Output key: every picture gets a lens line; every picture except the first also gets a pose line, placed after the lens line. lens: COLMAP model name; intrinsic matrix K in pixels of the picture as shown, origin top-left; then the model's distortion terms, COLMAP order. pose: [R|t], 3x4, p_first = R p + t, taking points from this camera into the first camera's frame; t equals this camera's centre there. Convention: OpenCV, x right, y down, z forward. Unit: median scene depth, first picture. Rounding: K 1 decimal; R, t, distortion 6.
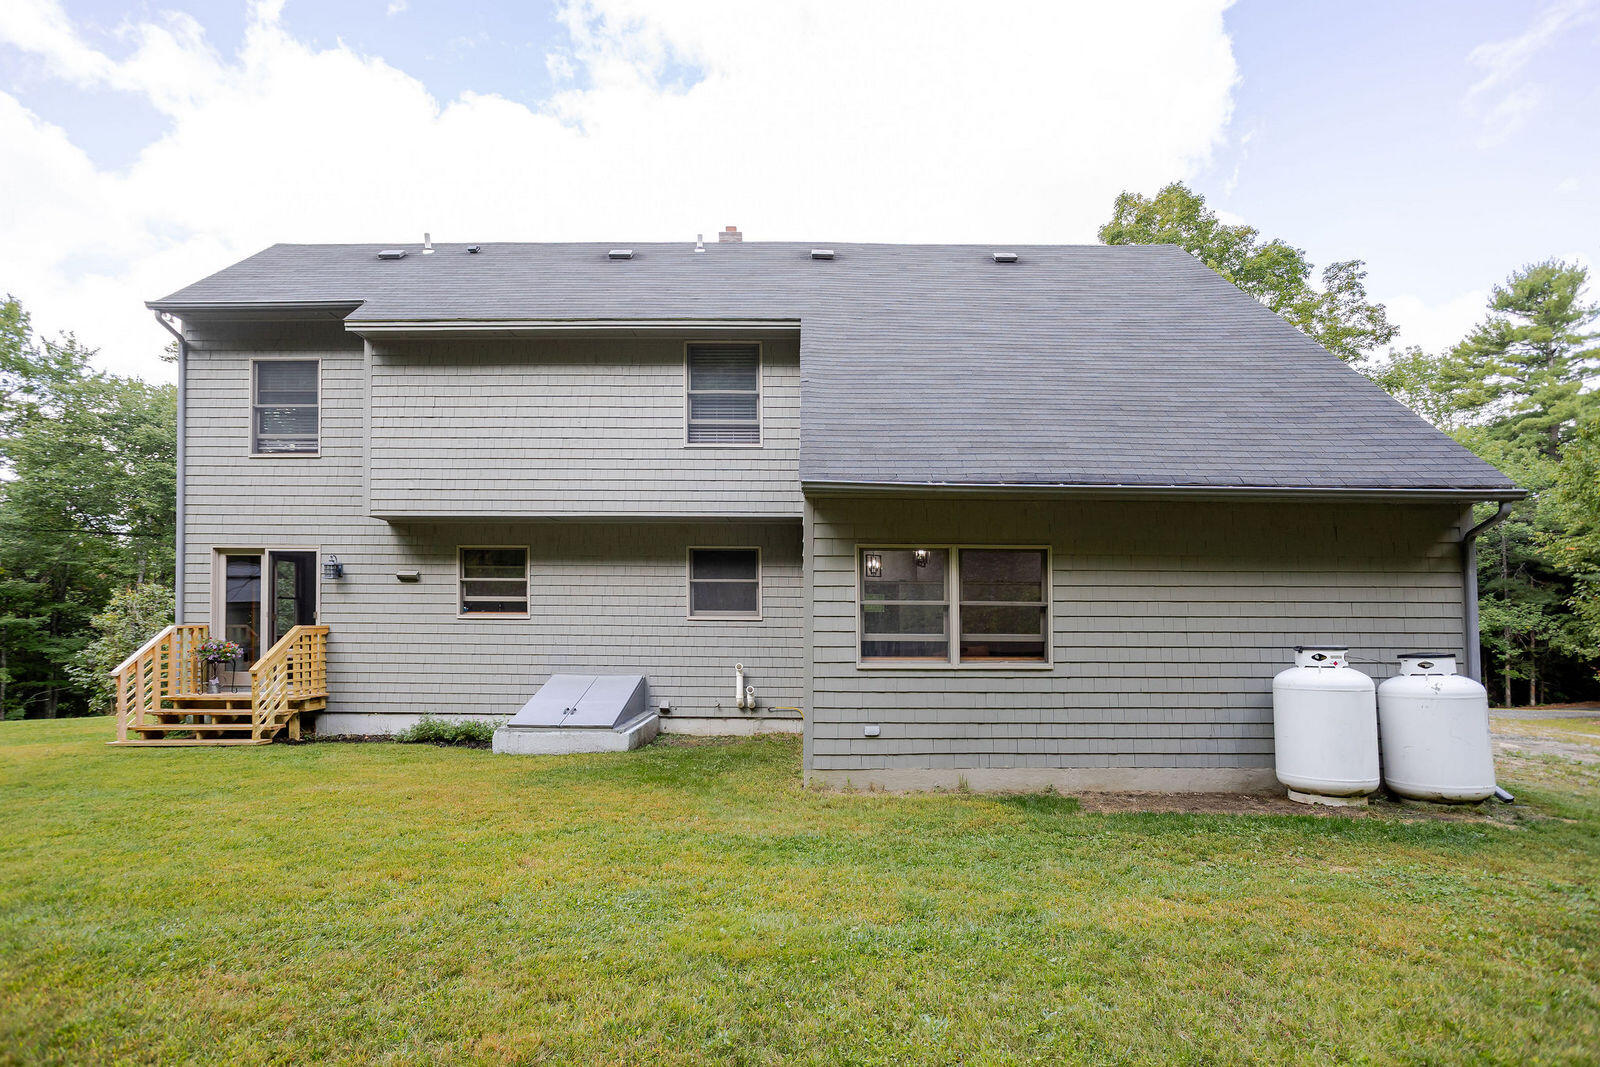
lens RADIAL K [[777.3, 0, 798.4], [0, 777.3, 575.0], [0, 0, 1]] dist [-0.044133, 0.032818]
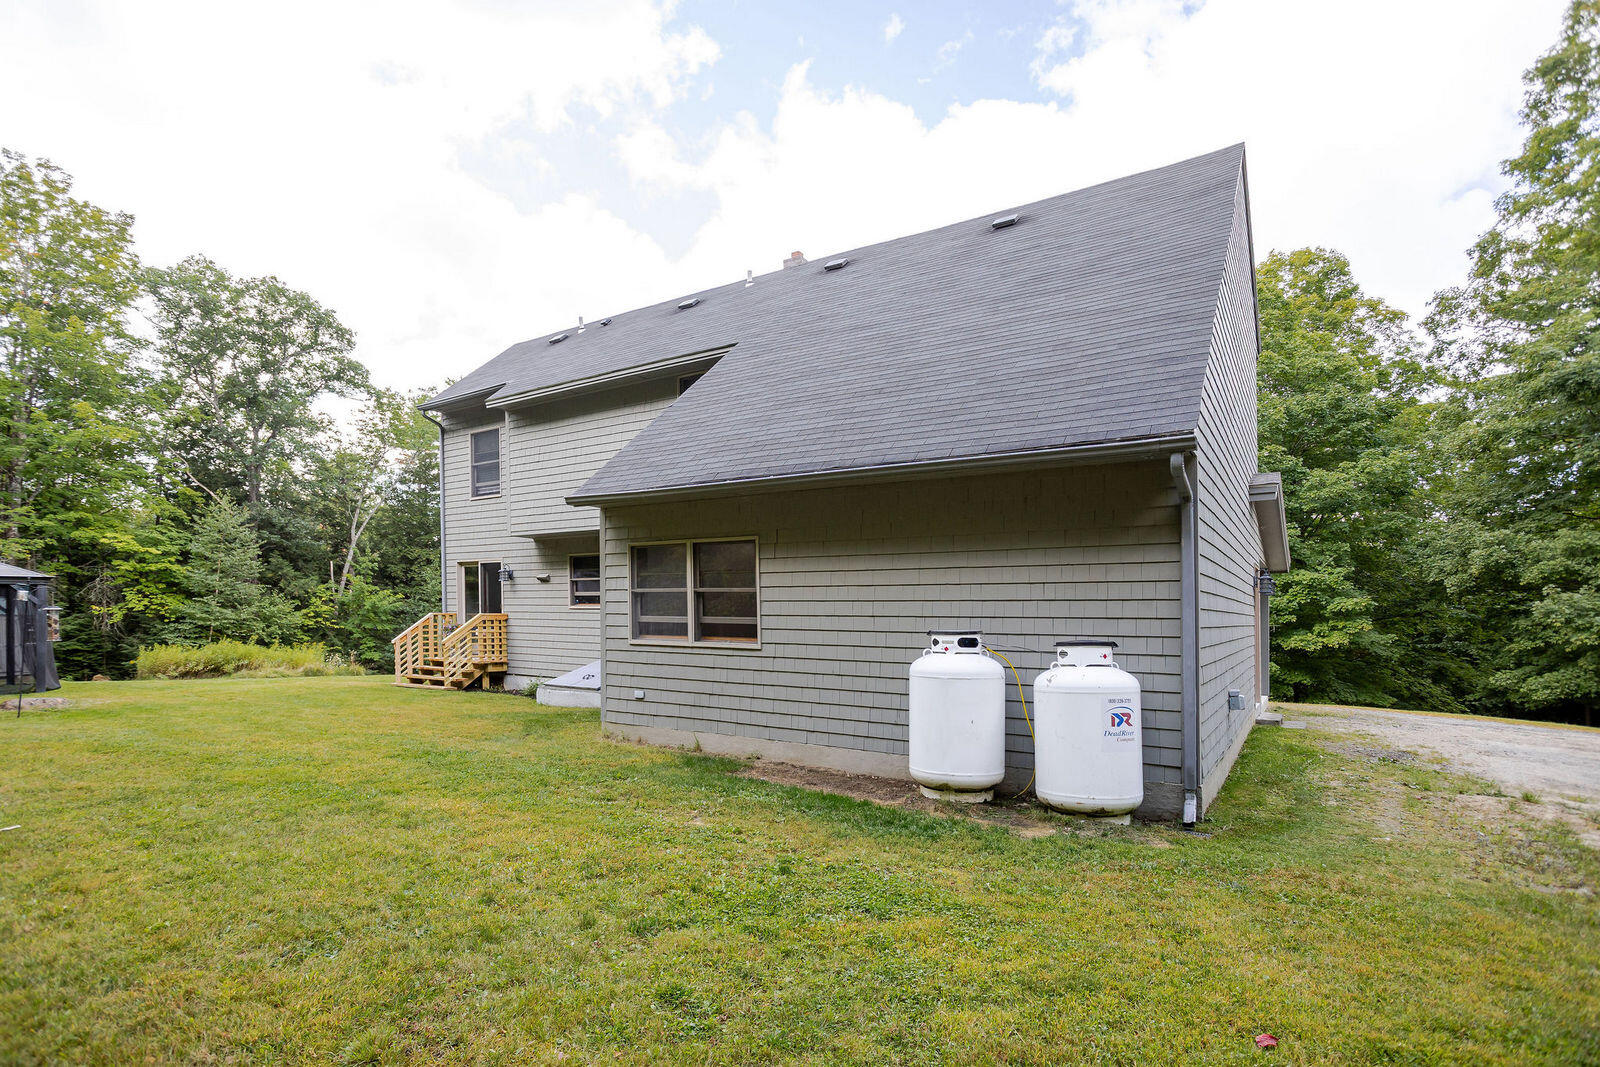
lens RADIAL K [[785.0, 0, 799.3], [0, 785.0, 605.3], [0, 0, 1]] dist [-0.000130, 0.000001]
pose [[0.837949, -0.003025, -0.545739, 0.774670], [0.024242, 0.999204, 0.031683, 0.020451], [0.545209, -0.039779, 0.837356, 0.079258]]
